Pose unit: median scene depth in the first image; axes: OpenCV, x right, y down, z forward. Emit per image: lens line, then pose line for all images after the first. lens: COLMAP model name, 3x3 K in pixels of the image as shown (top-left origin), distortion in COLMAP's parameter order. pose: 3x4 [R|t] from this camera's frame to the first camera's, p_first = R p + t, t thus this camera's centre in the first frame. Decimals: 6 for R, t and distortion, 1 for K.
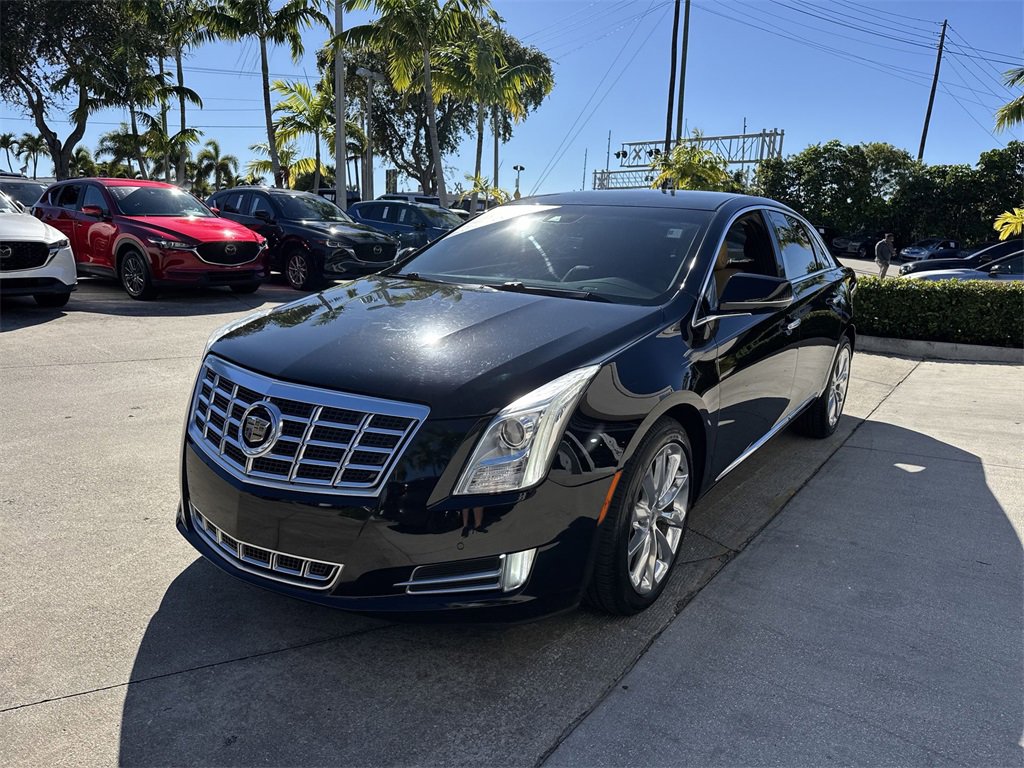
lens RADIAL K [[764.7, 0, 490.7], [0, 764.7, 386.2], [0, 0, 1]] dist [0.058327, -0.071240]
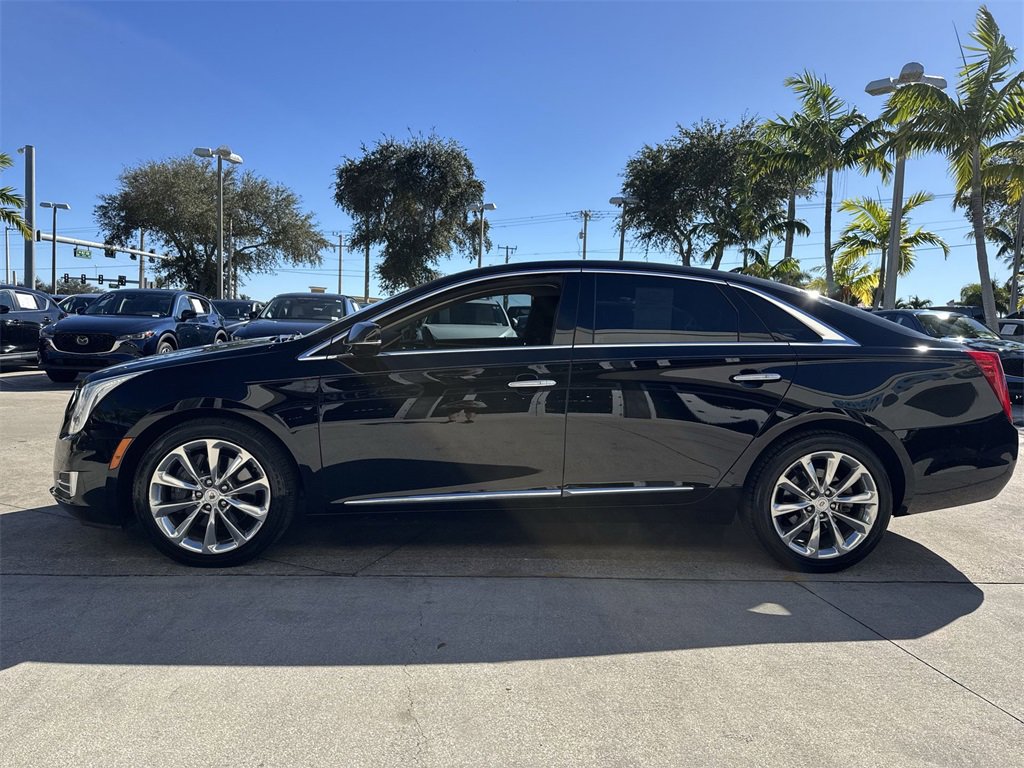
lens RADIAL K [[741.1, 0, 492.4], [0, 741.1, 384.0], [0, 0, 1]] dist [0.062422, -0.078308]
pose [[0.613726, 0.036085, -0.788694, 0.518725], [-0.166976, 0.982291, -0.084991, 0.002126], [0.771660, 0.183854, 0.608883, 0.188375]]
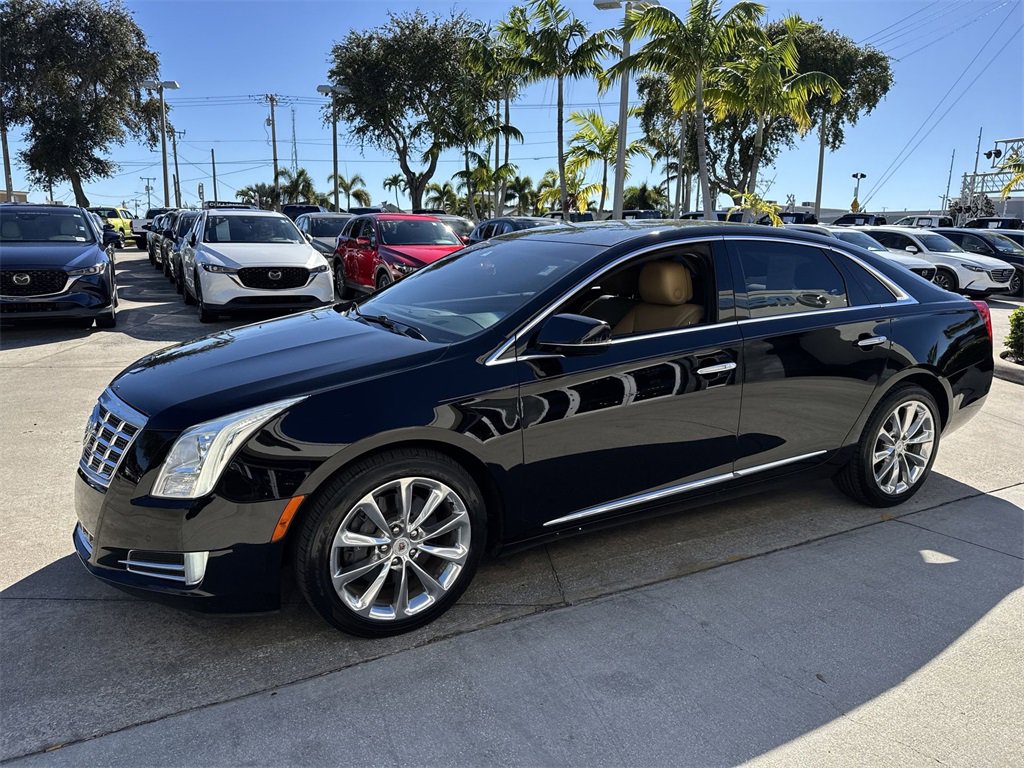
lens RADIAL K [[741.1, 0, 492.4], [0, 741.1, 384.0], [0, 0, 1]] dist [0.062422, -0.078308]
pose [[0.893085, 0.067772, -0.444755, 0.265070], [-0.074875, 0.997192, 0.001601, -0.021340], [0.443614, 0.031872, 0.895651, 0.050129]]
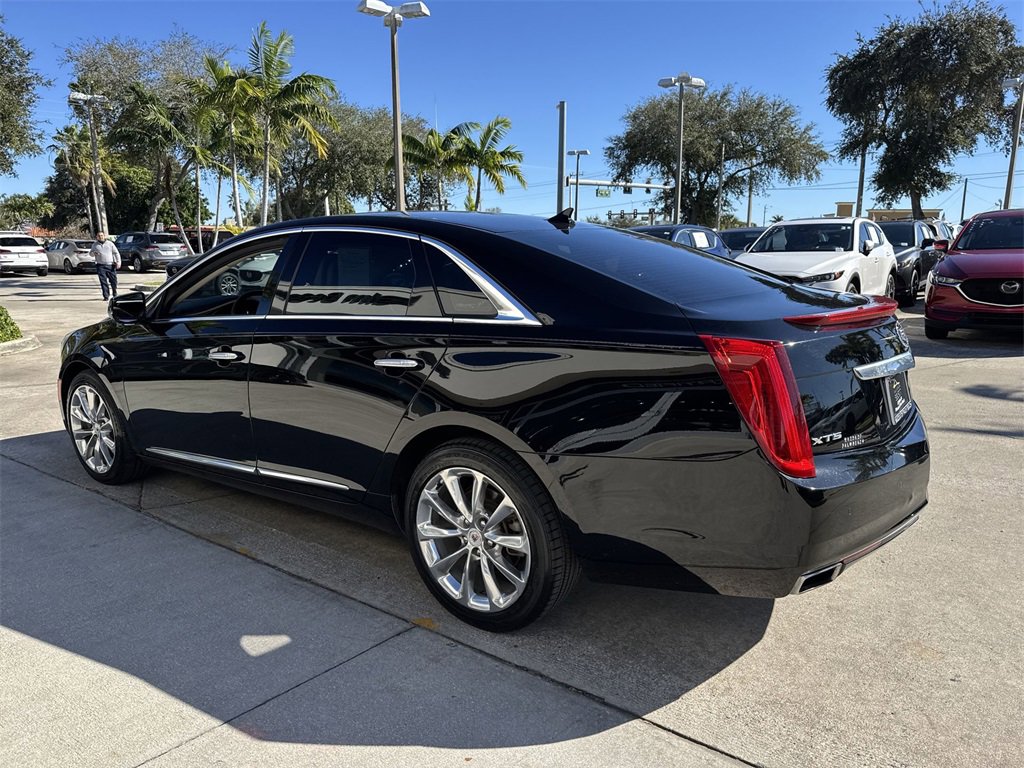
lens RADIAL K [[729.5, 0, 499.3], [0, 729.5, 384.8], [0, 0, 1]] dist [0.043362, -0.051305]
pose [[-0.061849, 0.146108, -0.987333, 0.597549], [-0.189312, 0.969553, 0.155335, -0.117273], [0.979967, 0.196521, -0.032306, 0.637471]]
